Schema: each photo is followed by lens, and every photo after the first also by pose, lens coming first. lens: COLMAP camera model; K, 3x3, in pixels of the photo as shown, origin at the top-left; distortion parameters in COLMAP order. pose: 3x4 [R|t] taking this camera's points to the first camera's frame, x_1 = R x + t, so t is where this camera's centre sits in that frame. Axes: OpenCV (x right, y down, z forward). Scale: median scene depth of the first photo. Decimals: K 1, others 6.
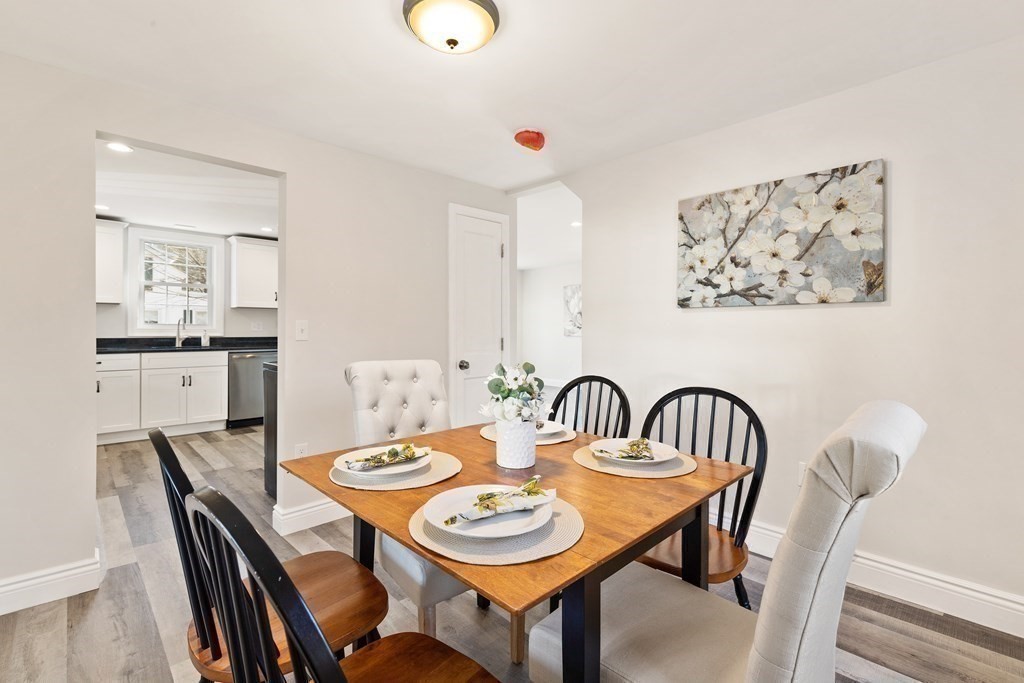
lens RADIAL K [[464.3, 0, 510.4], [0, 464.3, 336.3], [0, 0, 1]] dist [0.003895, 0.000438]
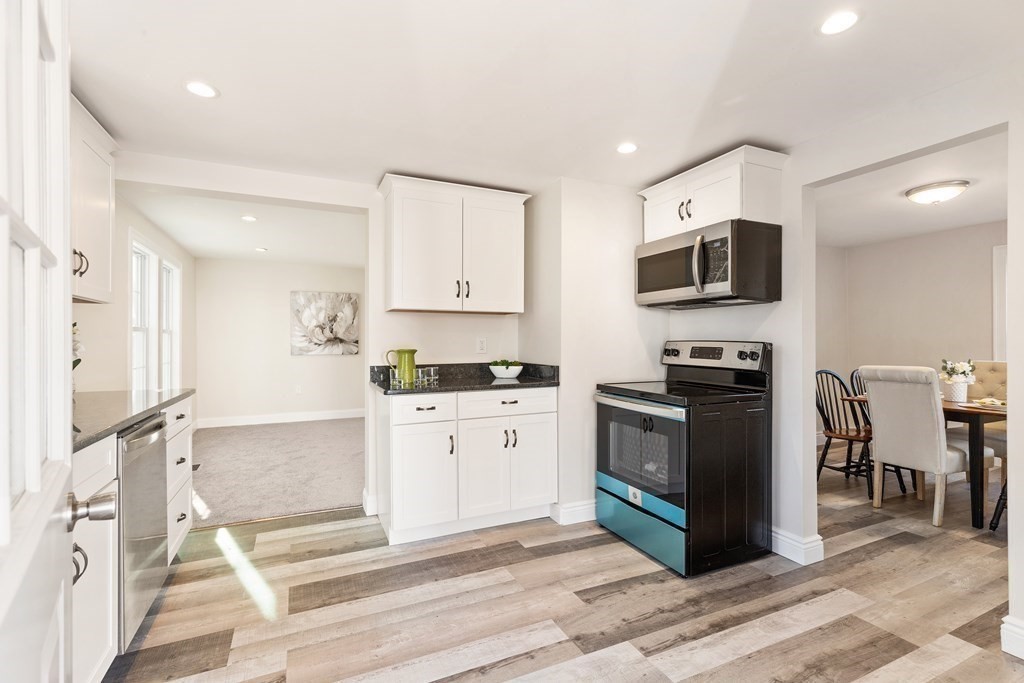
lens RADIAL K [[464.5, 0, 509.4], [0, 464.5, 343.6], [0, 0, 1]] dist [0.000220, -0.000359]
pose [[0.322880, -0.007301, 0.946412, -1.683146], [0.021756, 0.999763, 0.000290, -0.041566], [-0.946190, 0.020497, 0.322962, 1.362687]]
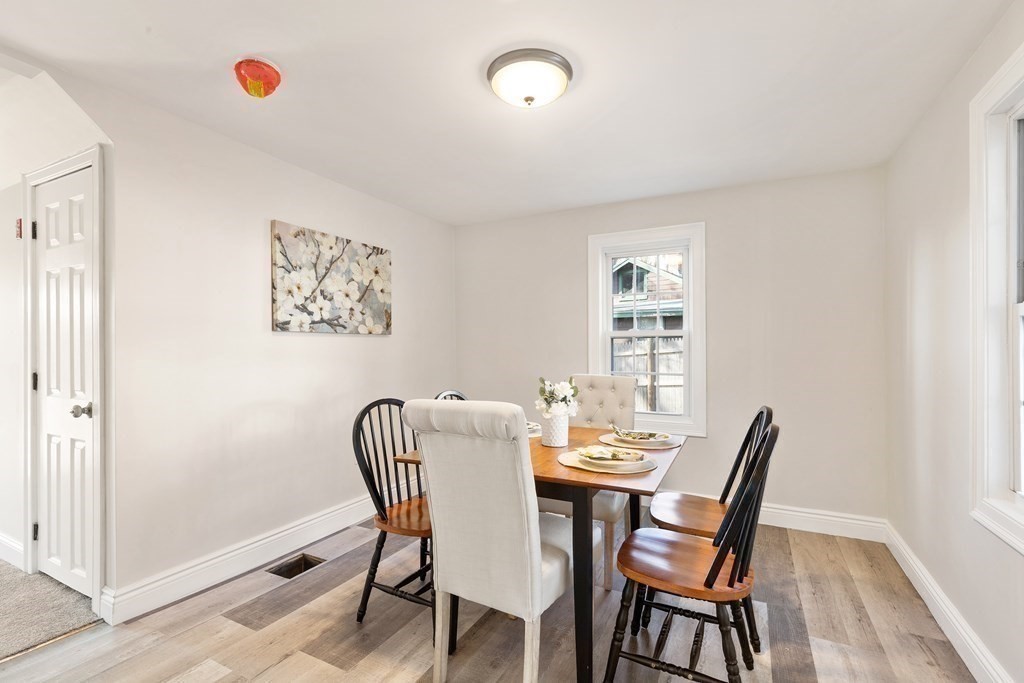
lens RADIAL K [[467.9, 0, 510.9], [0, 467.9, 341.7], [0, 0, 1]] dist [0.000241, 0.000134]
pose [[-0.332558, 0.009181, 0.943038, -0.766047], [0.015673, 0.999868, -0.004207, -0.028990], [-0.942952, 0.013381, -0.332658, 0.931853]]
